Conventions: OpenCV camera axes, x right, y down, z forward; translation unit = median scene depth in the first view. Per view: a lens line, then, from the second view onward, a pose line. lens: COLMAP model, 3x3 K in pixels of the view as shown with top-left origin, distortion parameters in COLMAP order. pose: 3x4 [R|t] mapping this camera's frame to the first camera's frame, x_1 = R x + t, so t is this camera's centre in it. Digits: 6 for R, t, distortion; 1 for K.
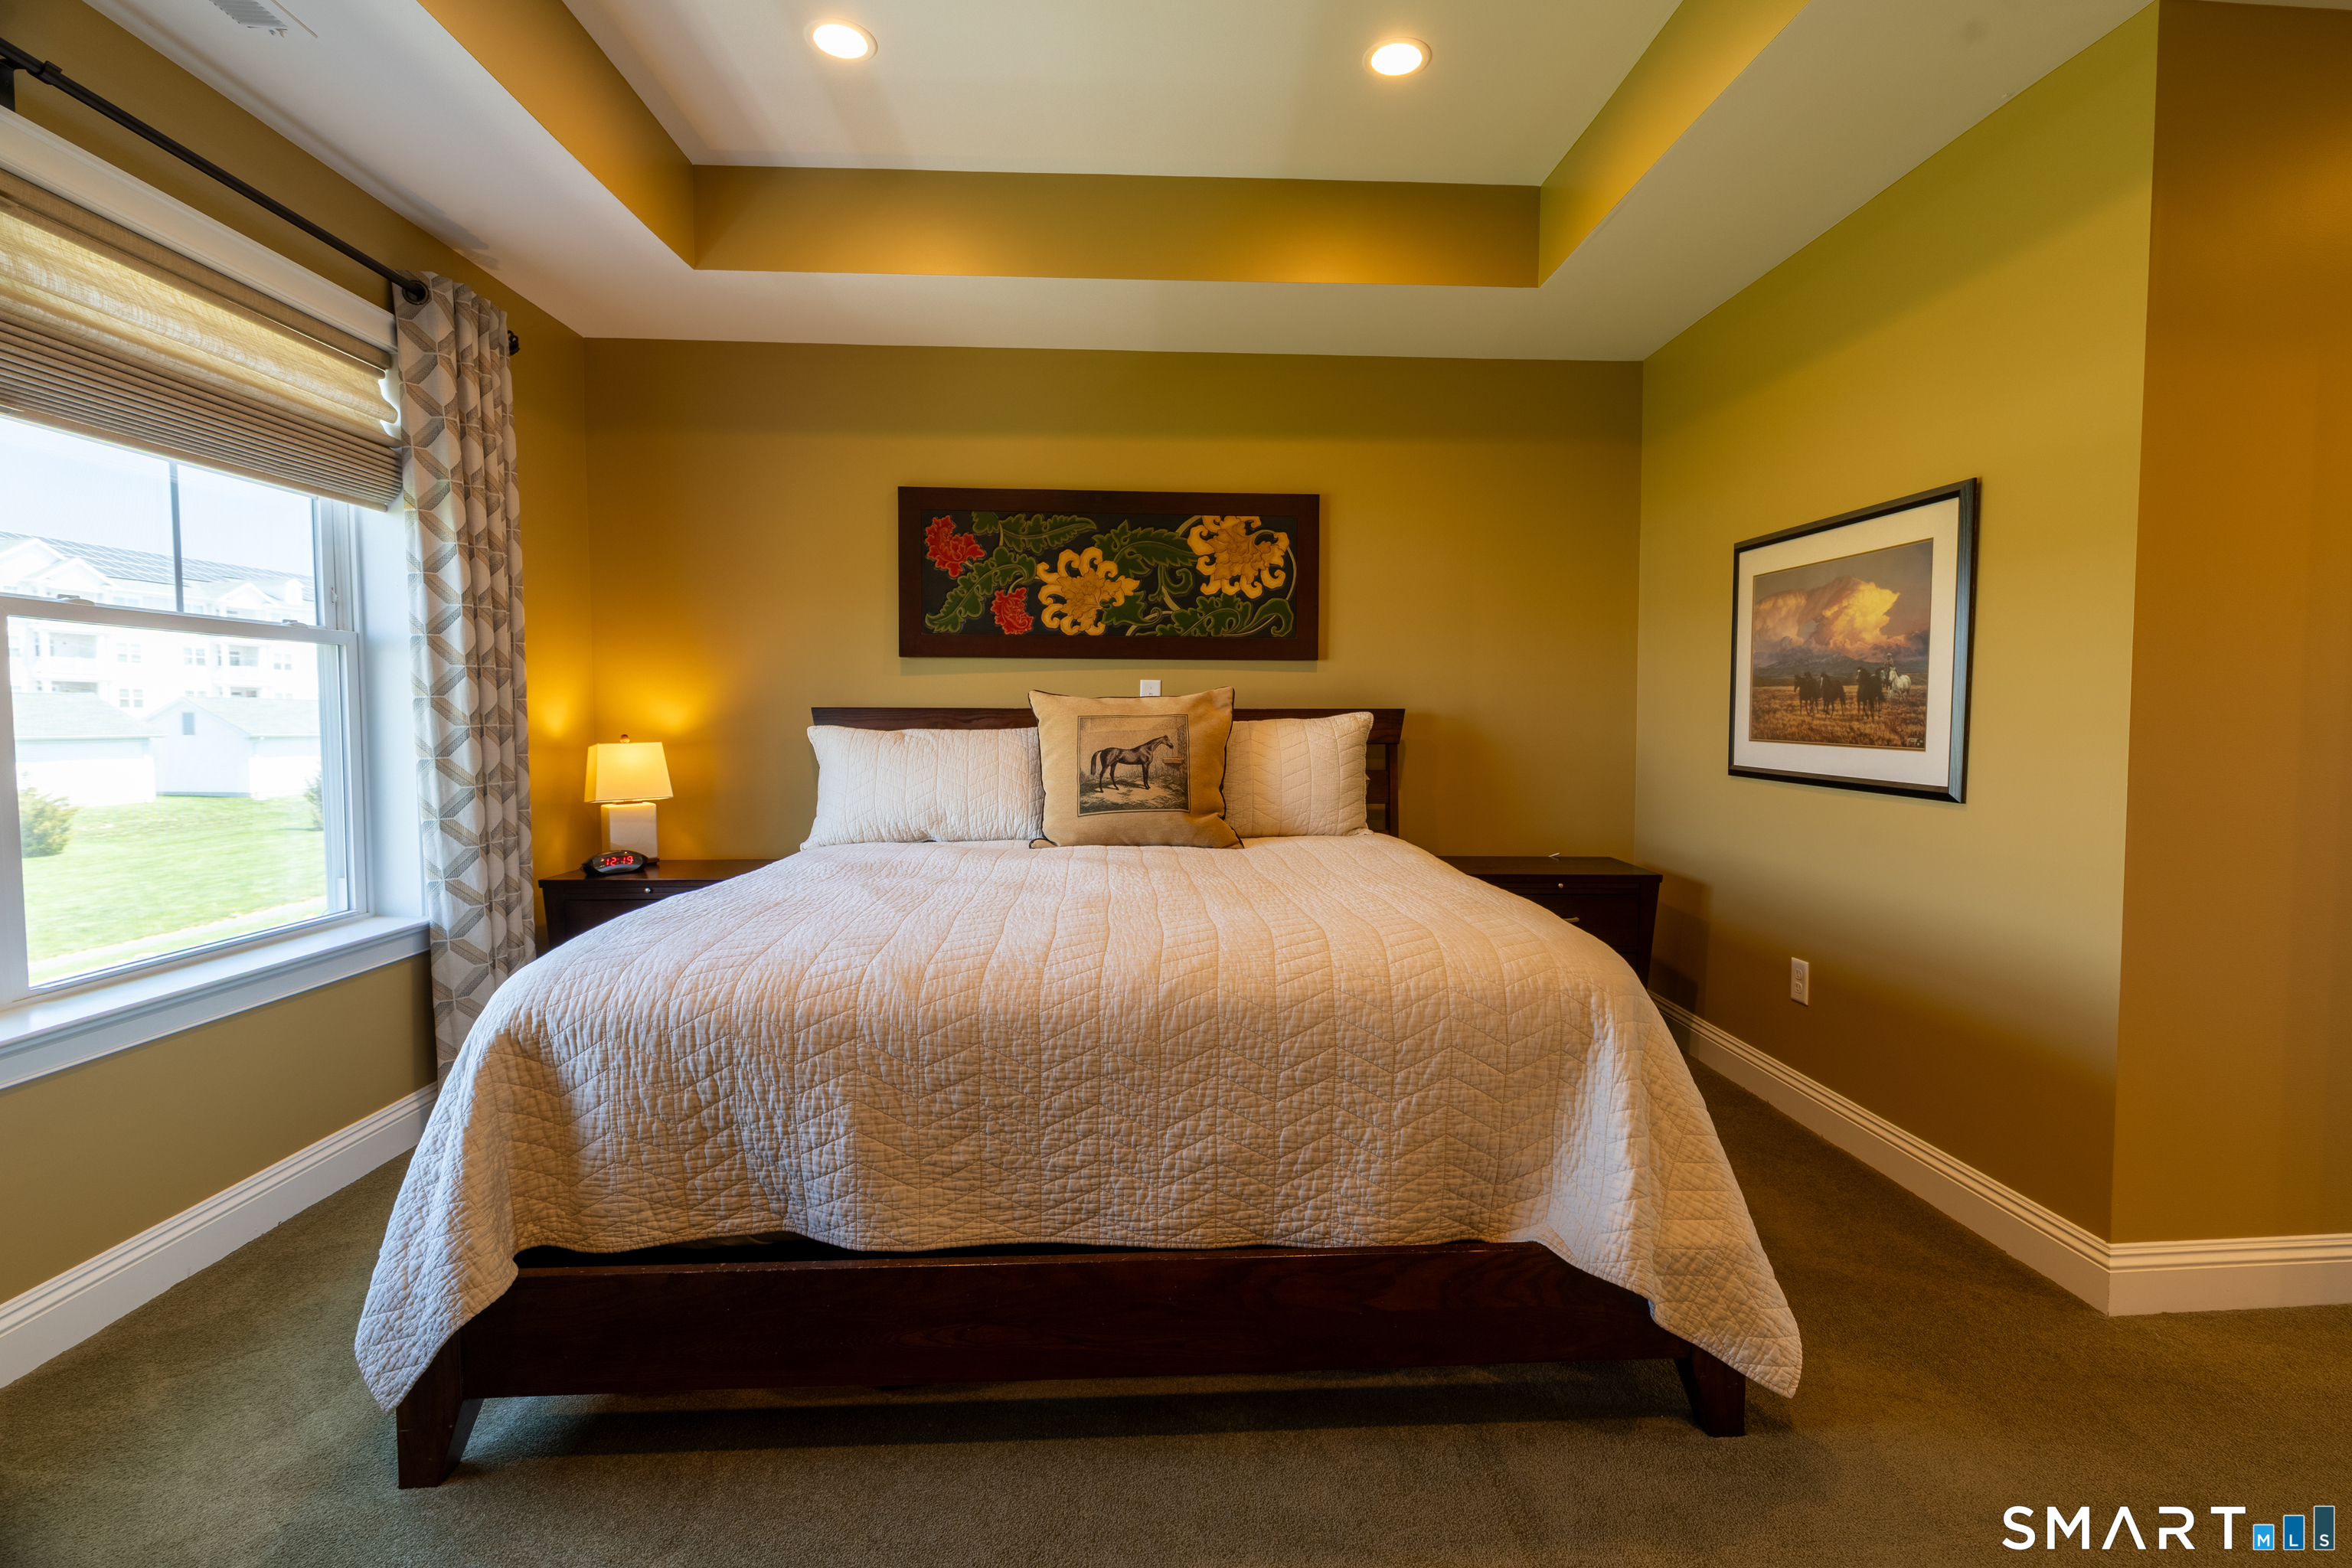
lens RADIAL K [[1055.5, 0, 1178.7], [0, 1055.5, 776.7], [0, 0, 1]] dist [0.008631, -0.000633]
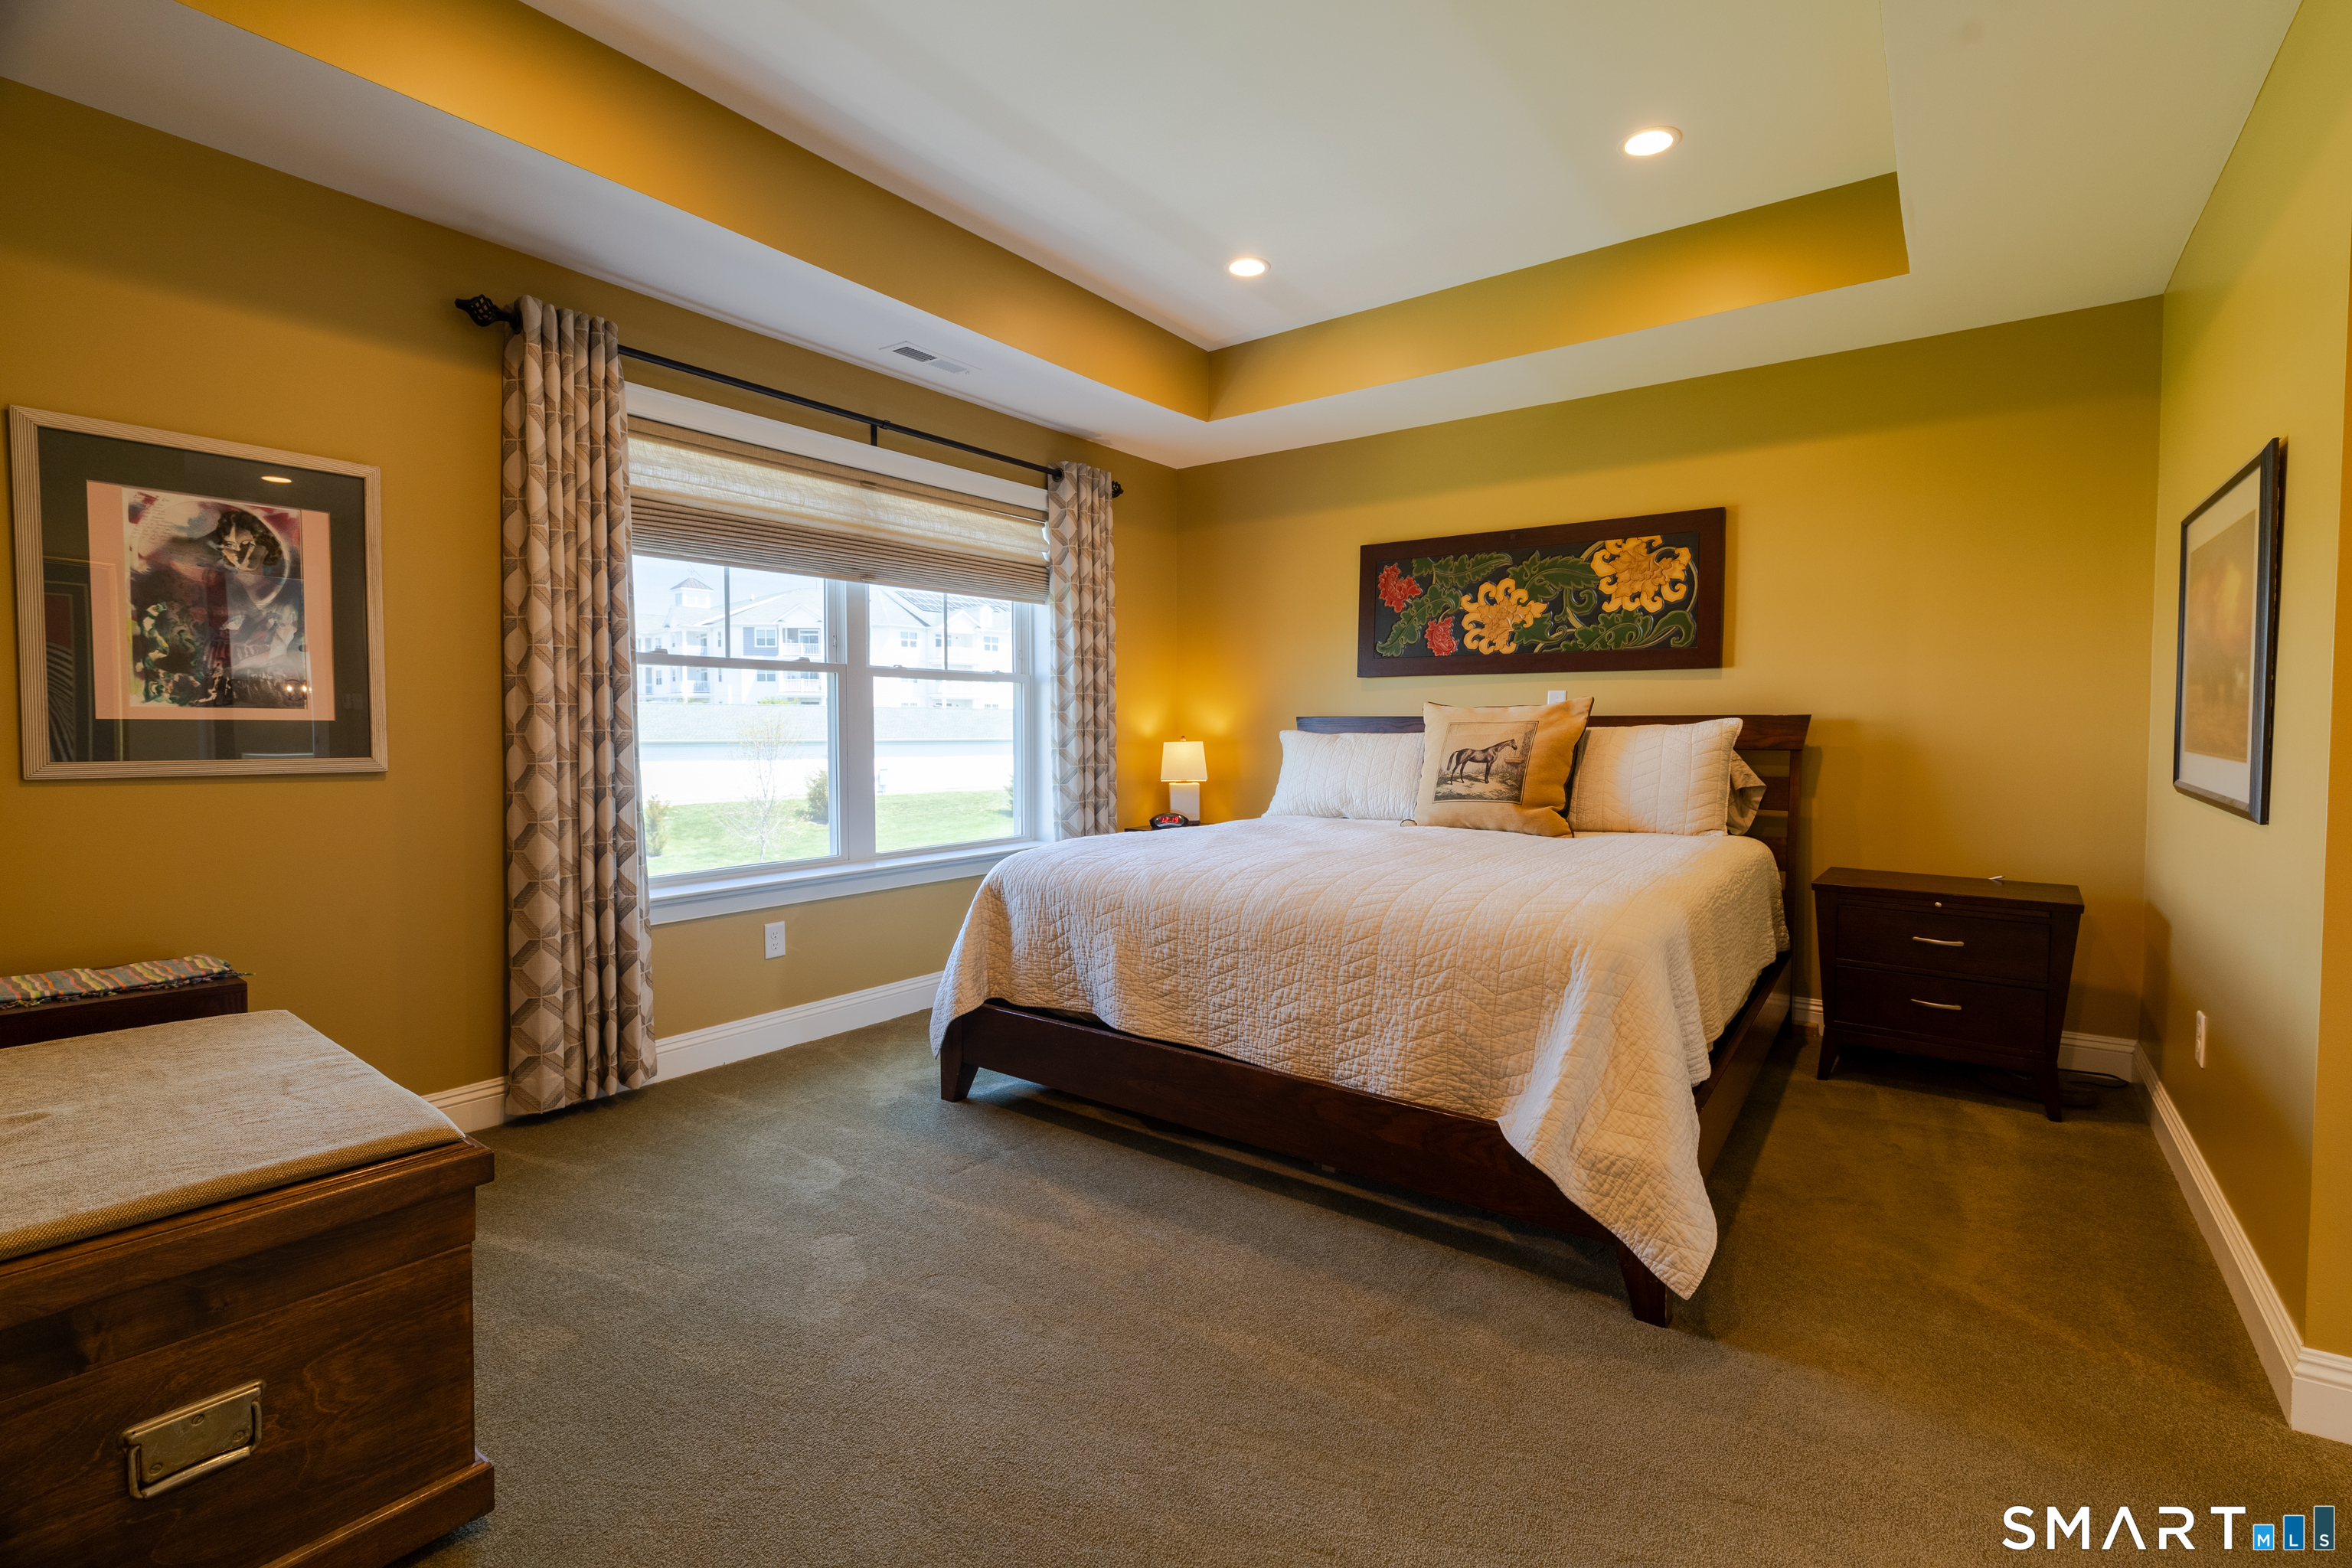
lens RADIAL K [[1055.5, 0, 1189.4], [0, 1055.5, 777.8], [0, 0, 1]] dist [0.008631, -0.000633]
pose [[0.770546, 0.031626, -0.636600, 0.525821], [-0.035583, 0.999345, 0.006578, 0.010690], [0.636391, 0.017584, 0.771166, -0.160939]]
